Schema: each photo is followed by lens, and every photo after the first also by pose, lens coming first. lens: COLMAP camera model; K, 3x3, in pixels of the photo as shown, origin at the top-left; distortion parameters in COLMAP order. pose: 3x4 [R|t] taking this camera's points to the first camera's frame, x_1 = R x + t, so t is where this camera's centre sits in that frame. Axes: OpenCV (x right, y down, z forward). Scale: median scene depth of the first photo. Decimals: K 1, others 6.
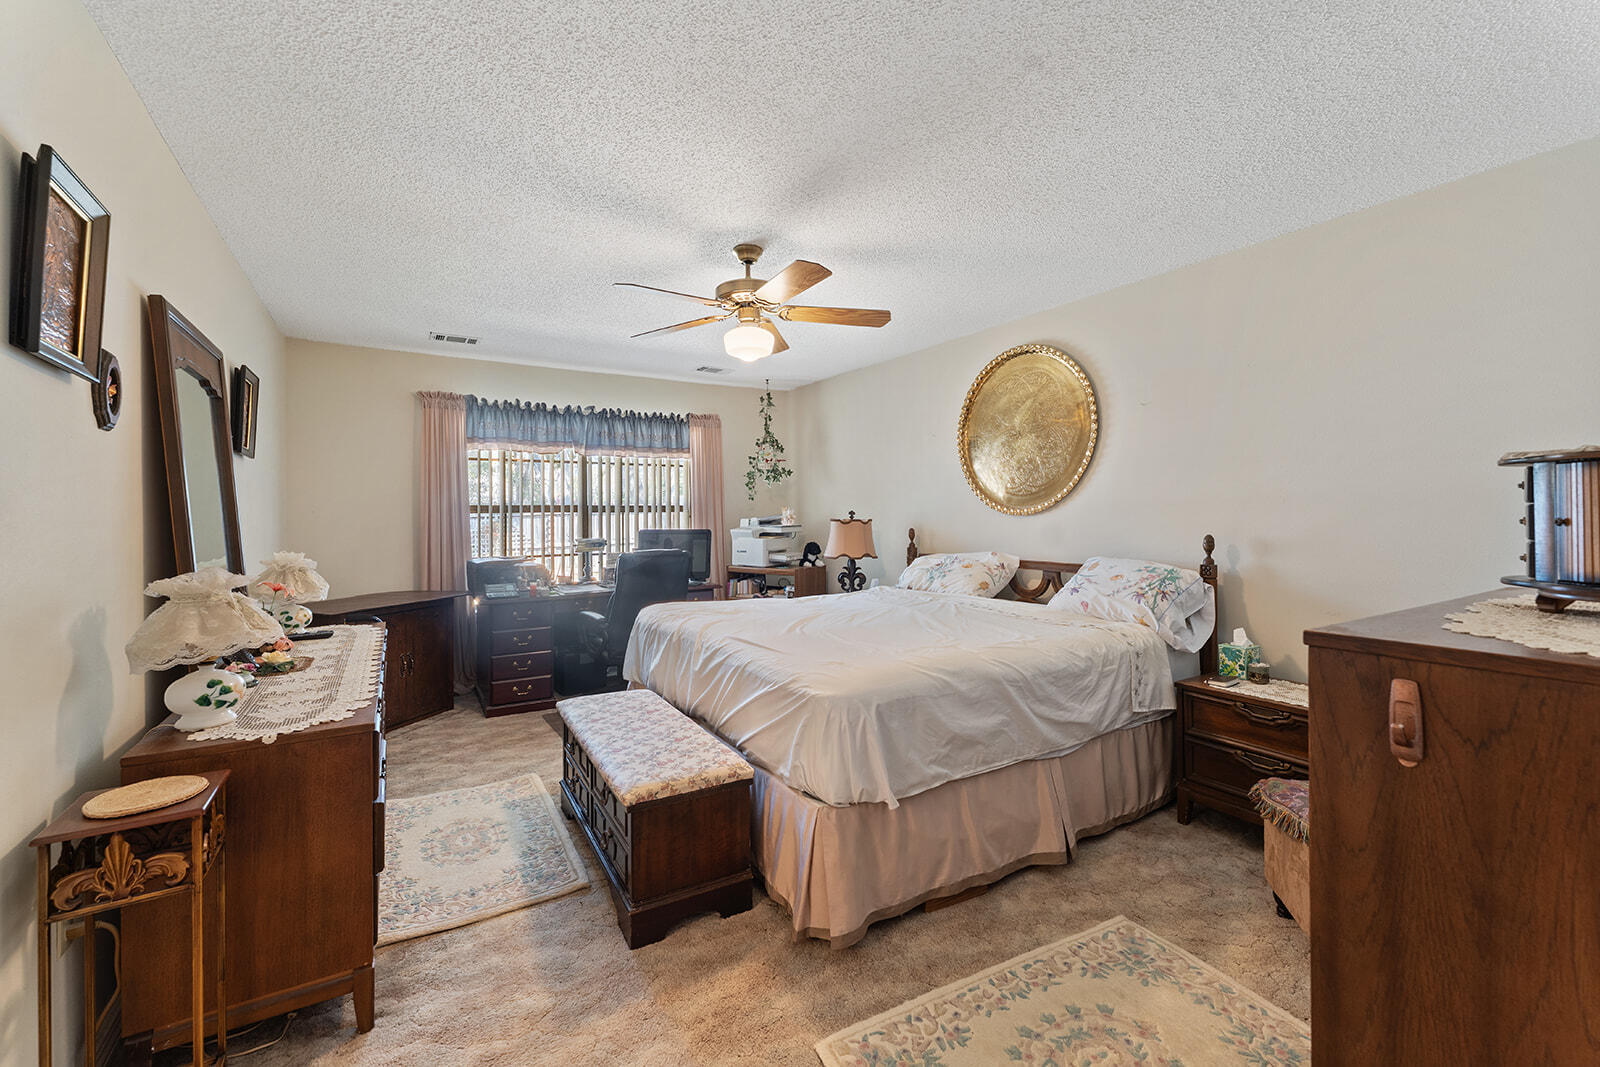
lens RADIAL K [[645.7, 0, 802.0], [0, 645.7, 508.8], [0, 0, 1]] dist [0.000101, -0.000019]
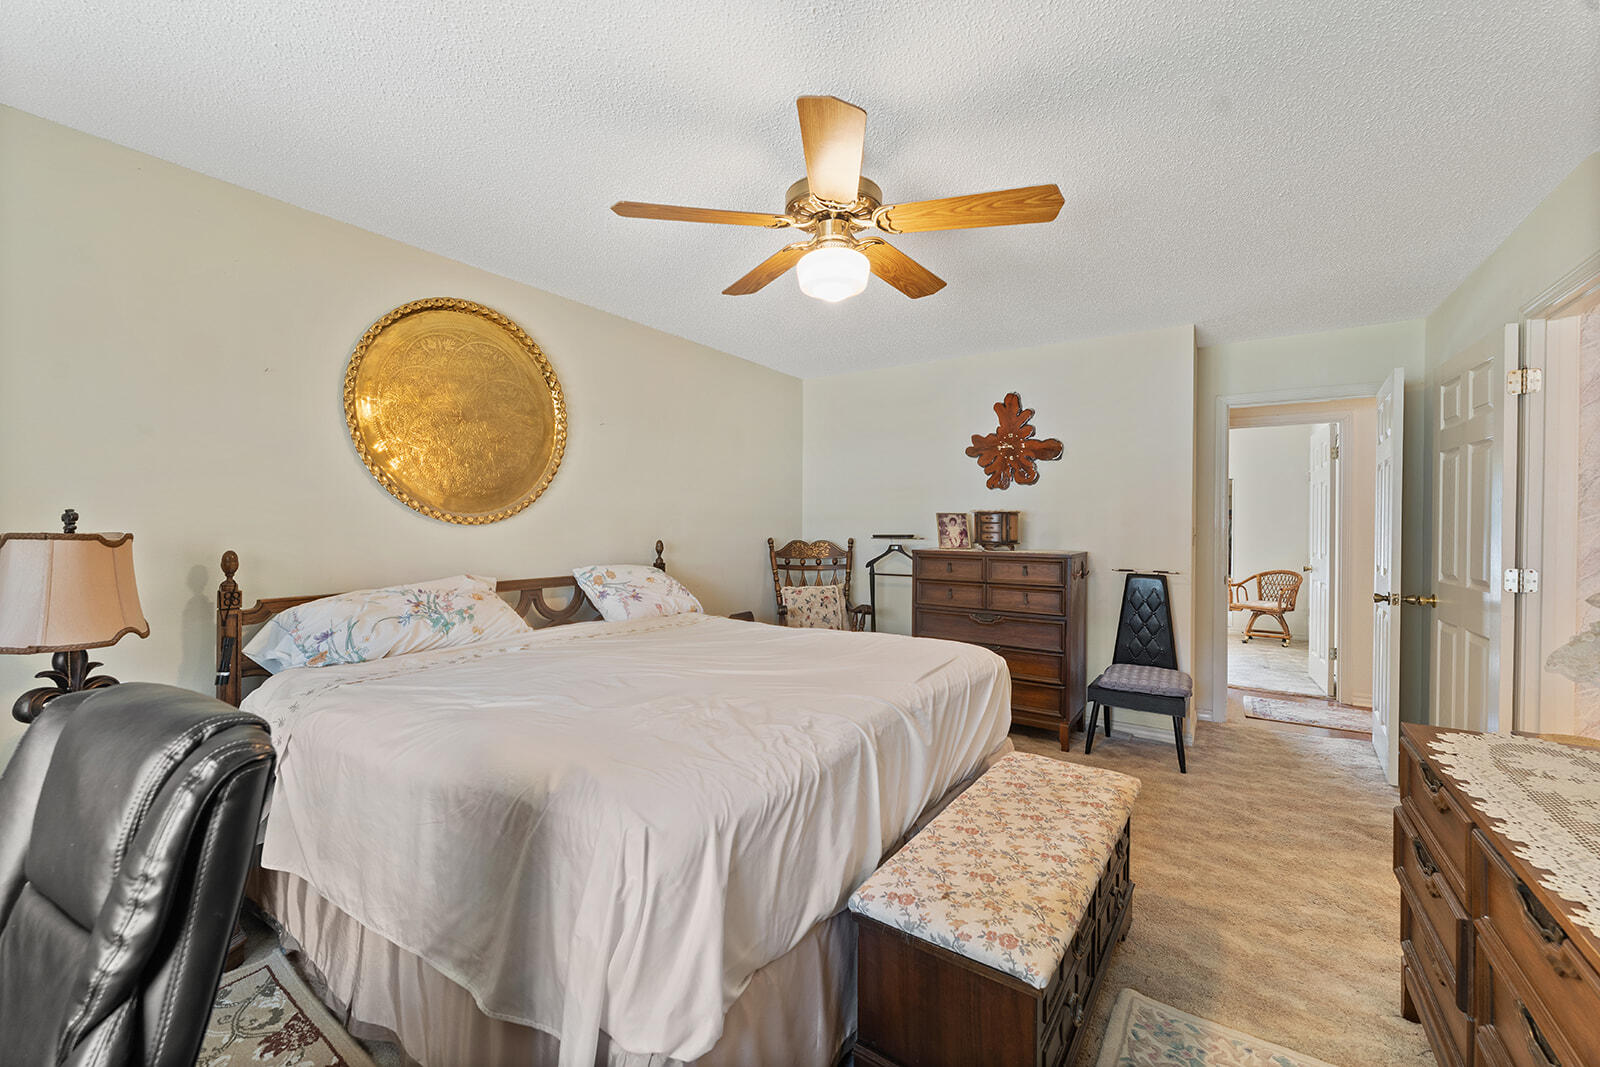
lens RADIAL K [[635.4, 0, 800.0], [0, 635.4, 533.5], [0, 0, 1]] dist [-0.001652, -0.000150]
pose [[-0.399955, -0.005890, 0.916516, -0.726167], [-0.007742, 0.999965, 0.003047, 0.021757], [-0.916502, -0.005877, -0.399987, 1.385138]]
